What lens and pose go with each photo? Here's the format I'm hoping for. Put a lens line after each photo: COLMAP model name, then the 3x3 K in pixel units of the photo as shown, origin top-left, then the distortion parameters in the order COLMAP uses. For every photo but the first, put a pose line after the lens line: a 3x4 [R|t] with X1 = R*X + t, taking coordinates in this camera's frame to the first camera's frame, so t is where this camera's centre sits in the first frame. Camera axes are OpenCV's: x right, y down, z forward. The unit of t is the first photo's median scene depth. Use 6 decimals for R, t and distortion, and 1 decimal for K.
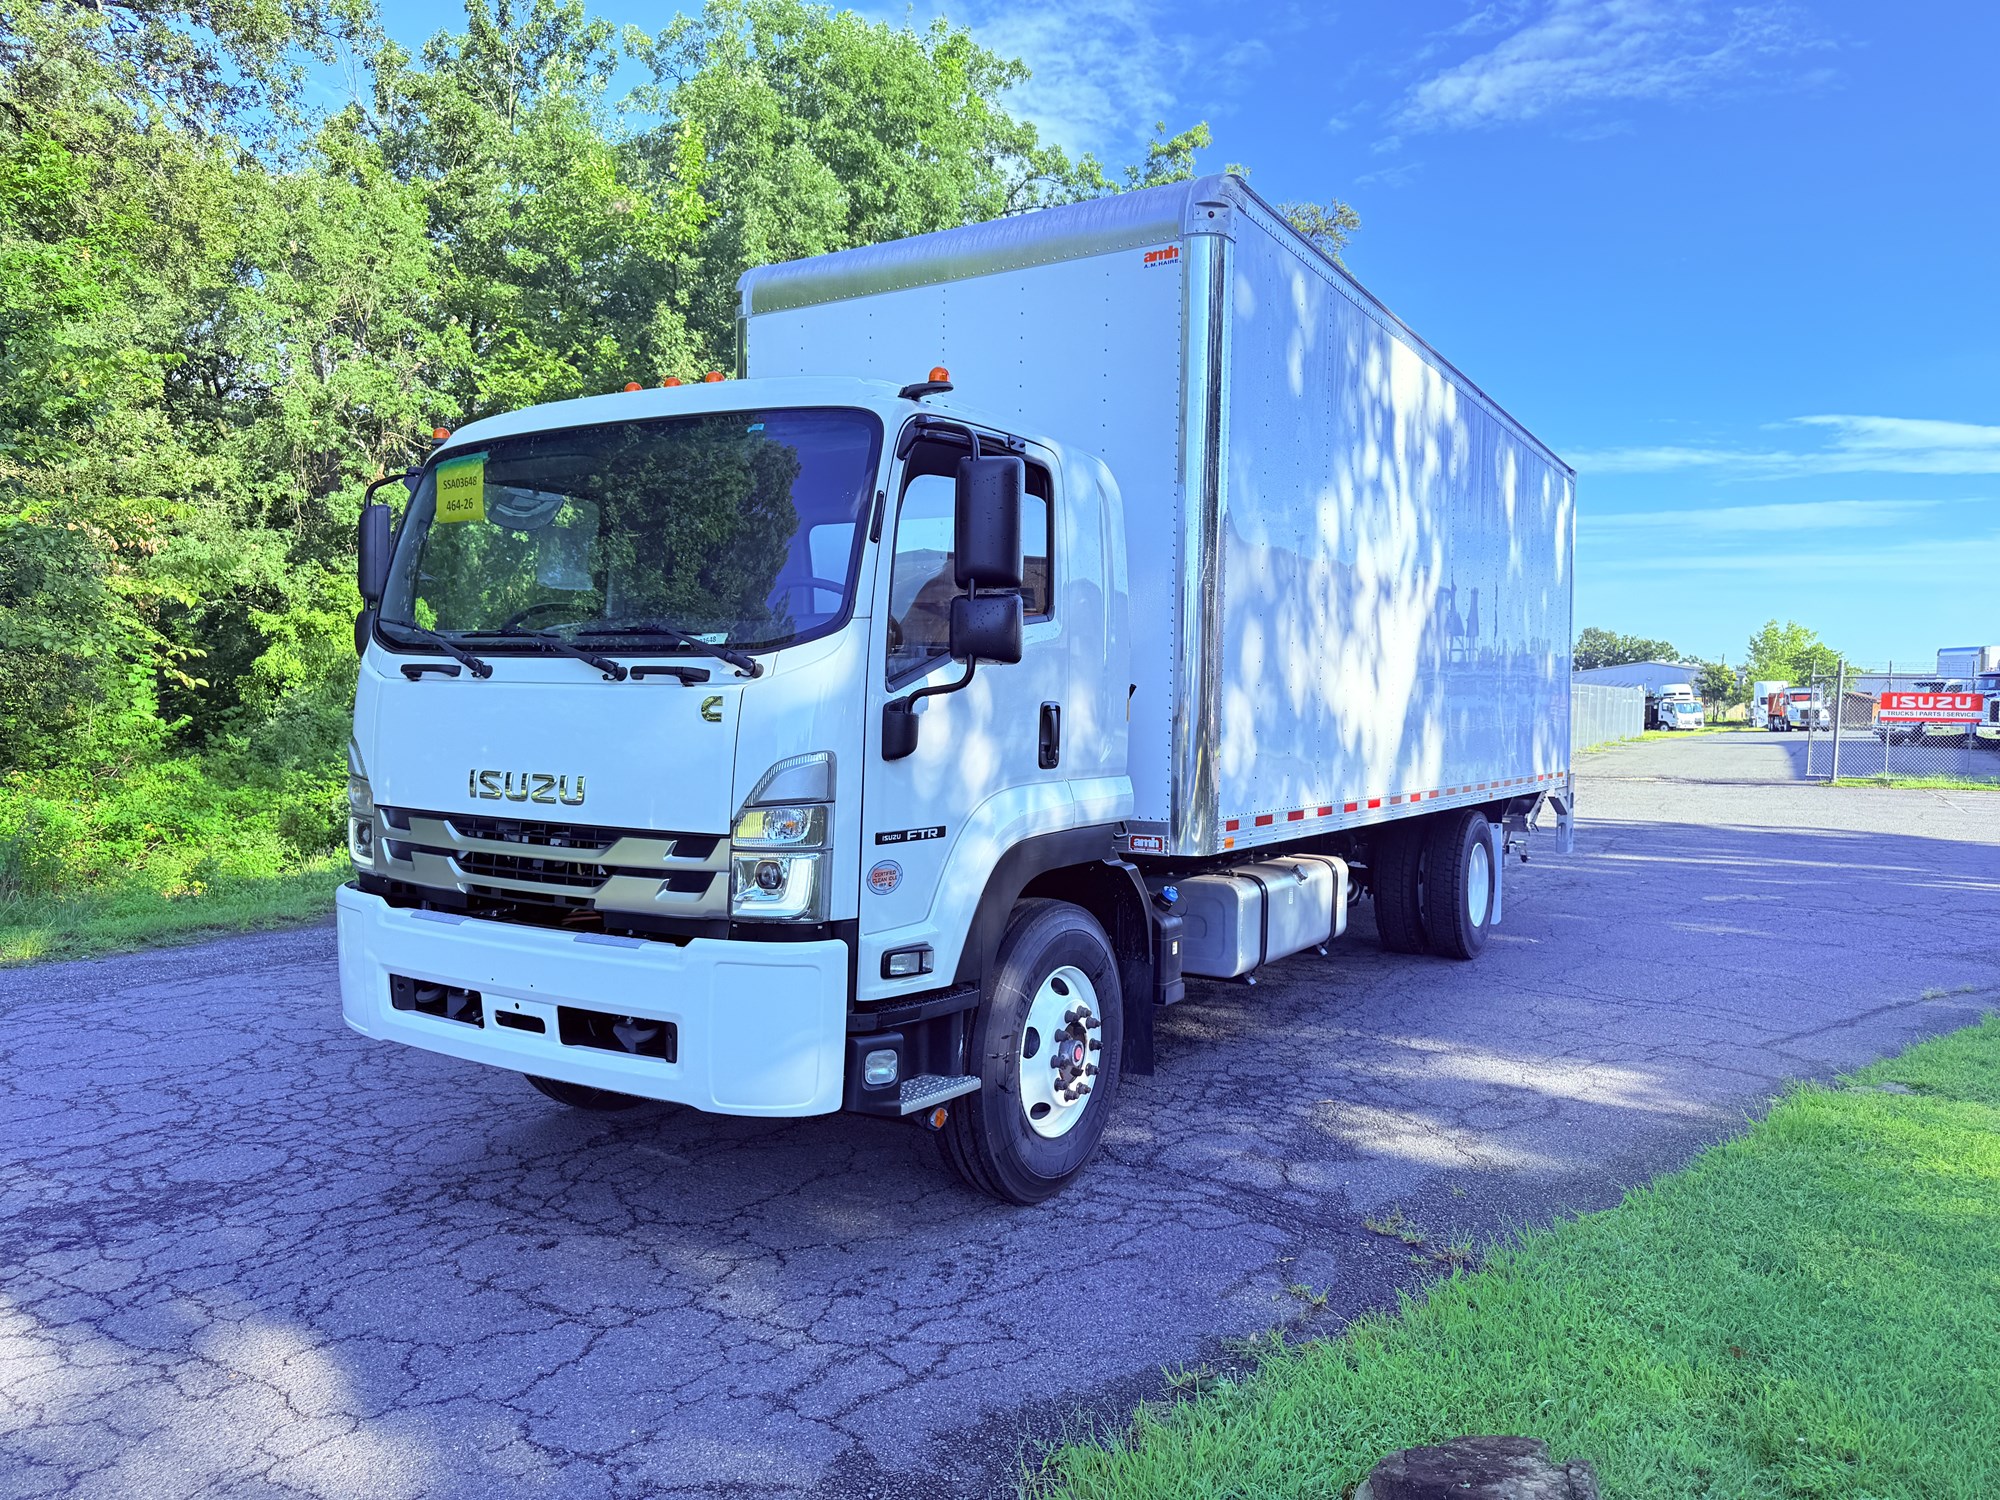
lens RADIAL K [[1511.8, 0, 999.7], [0, 1511.8, 747.4], [0, 0, 1]] dist [0.031913, 0.000911]
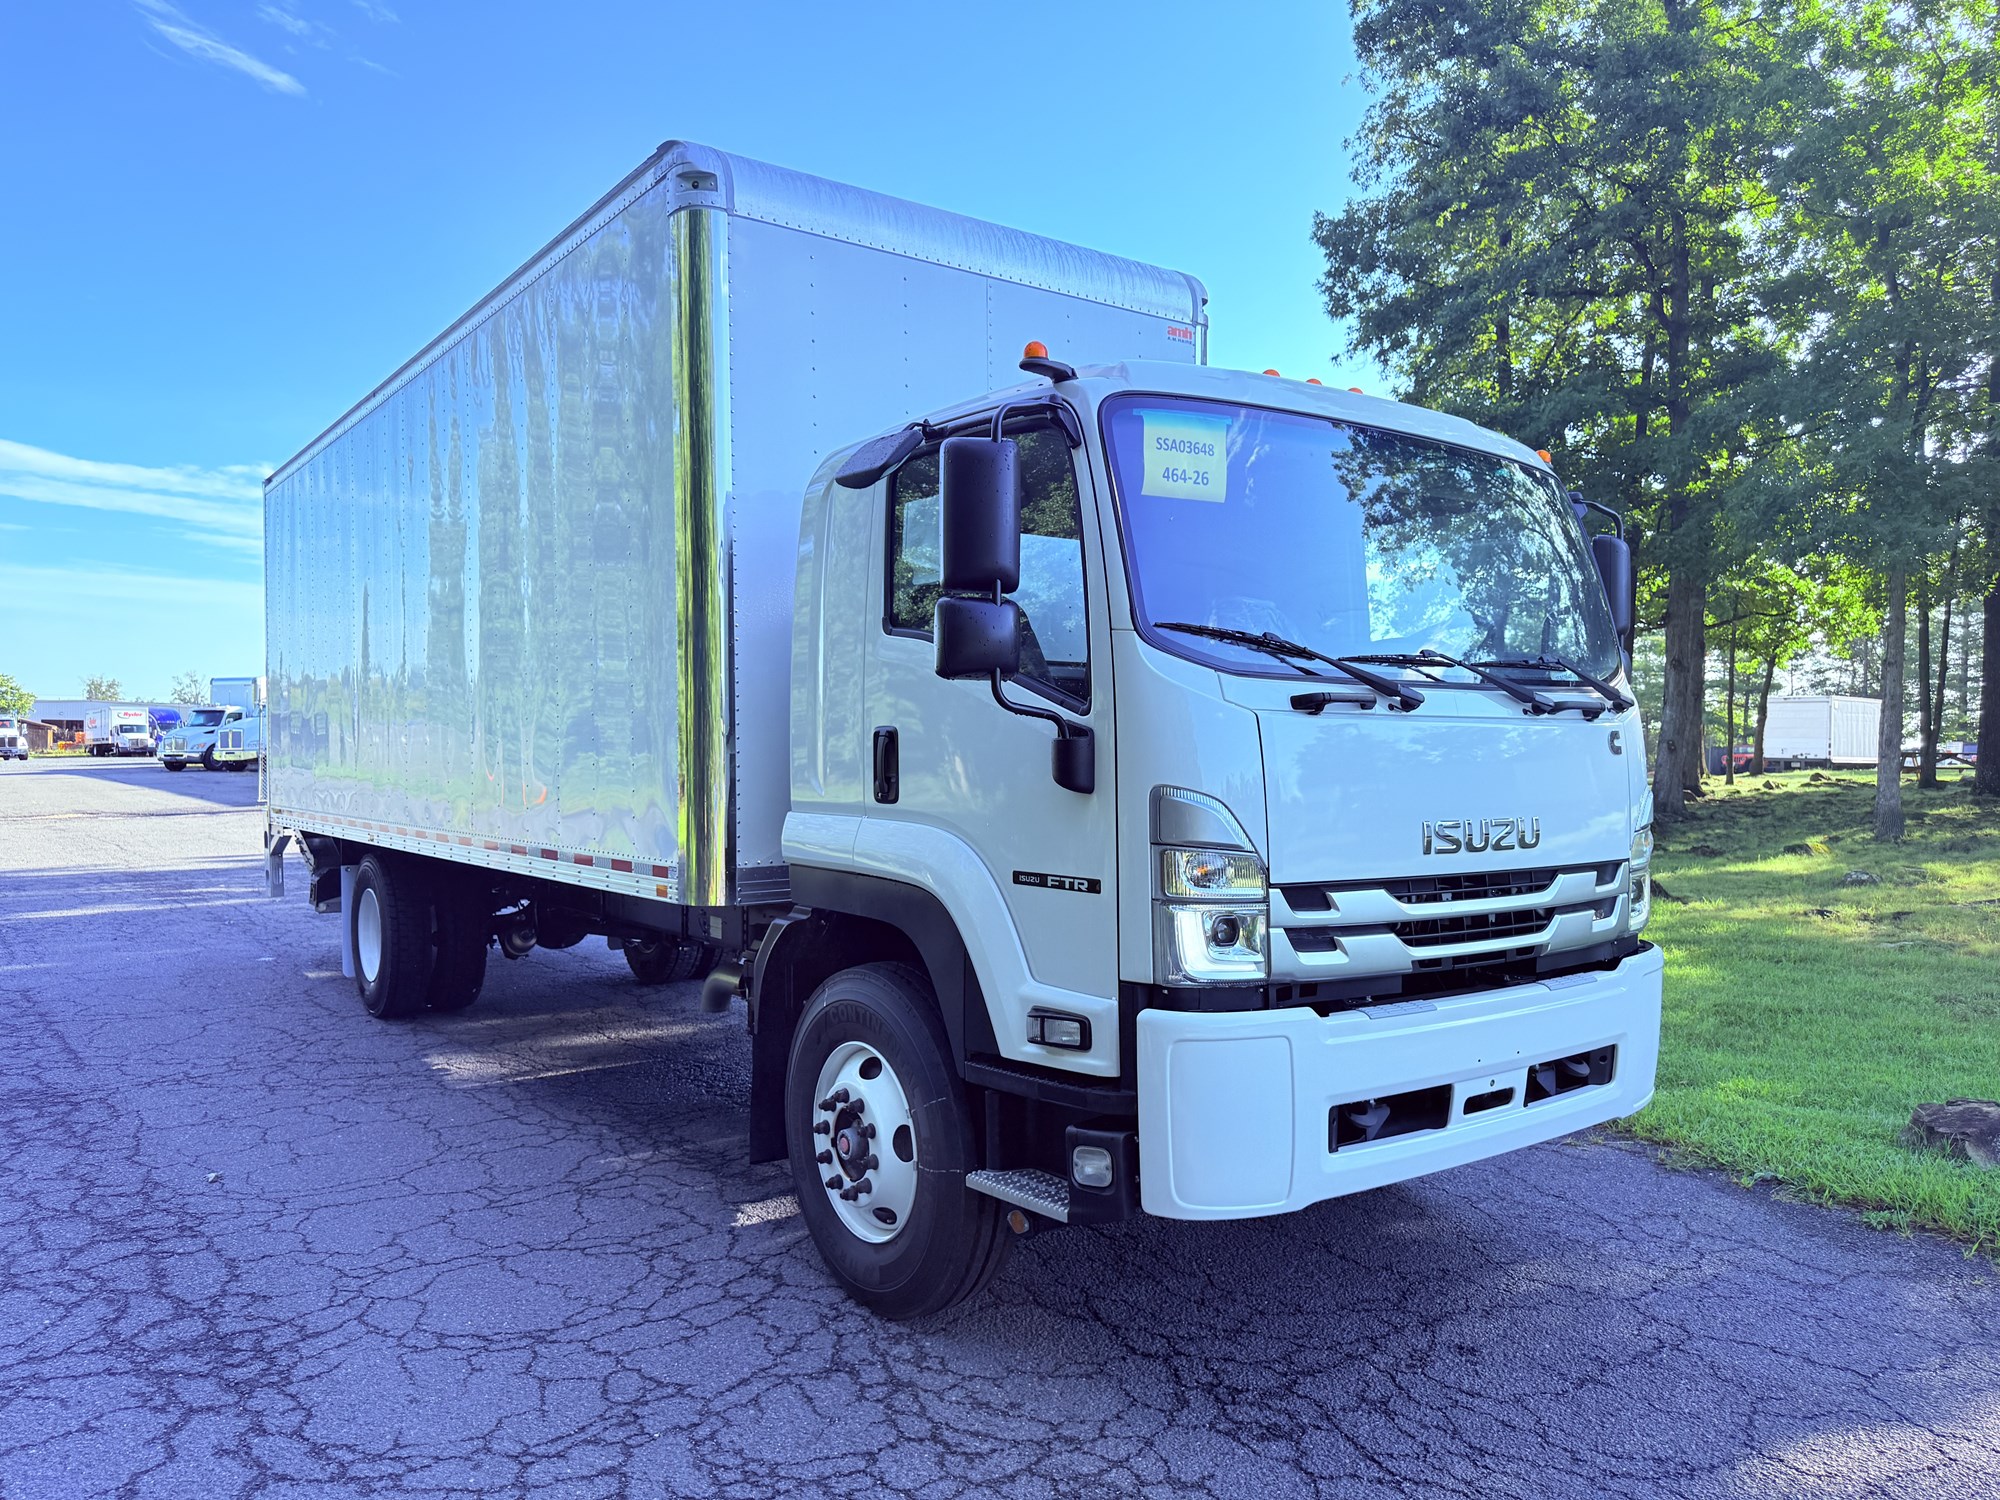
lens RADIAL K [[1498.7, 0, 1000.0], [0, 1498.7, 764.3], [0, 0, 1]] dist [0.008062, -0.000087]
pose [[0.304248, -0.021930, 0.952341, -1.199659], [0.026346, 0.999546, 0.014600, -0.033177], [-0.952229, 0.020649, 0.304687, 0.981171]]
